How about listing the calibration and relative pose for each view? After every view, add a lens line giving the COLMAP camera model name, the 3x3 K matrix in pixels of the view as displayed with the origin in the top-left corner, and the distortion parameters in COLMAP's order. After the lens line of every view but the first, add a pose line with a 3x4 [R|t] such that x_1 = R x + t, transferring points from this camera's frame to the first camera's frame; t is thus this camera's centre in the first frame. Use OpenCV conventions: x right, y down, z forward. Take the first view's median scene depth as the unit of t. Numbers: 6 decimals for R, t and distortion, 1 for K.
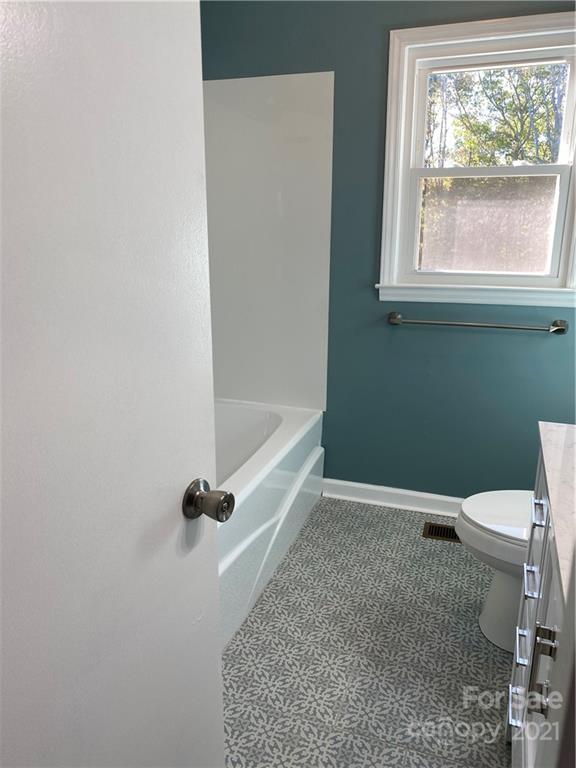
lens RADIAL K [[584.4, 0, 288.0], [0, 584.4, 384.0], [0, 0, 1]] dist [0.046313, -0.056981]
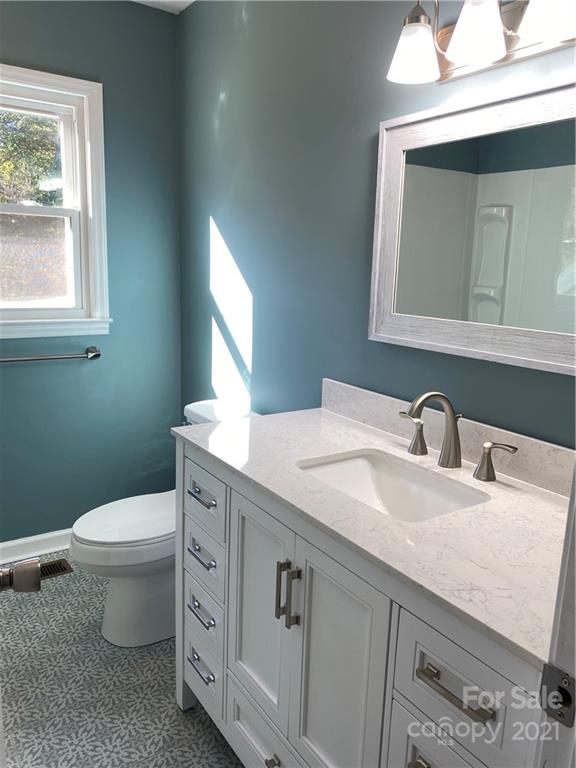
lens RADIAL K [[576.7, 0, 288.9], [0, 576.7, 389.4], [0, 0, 1]] dist [-0.039881, 0.001929]
pose [[0.586343, -0.154316, 0.795228, -0.230141], [0.187743, 0.980846, 0.051908, -0.019623], [-0.788007, 0.118863, 0.604084, 0.078922]]
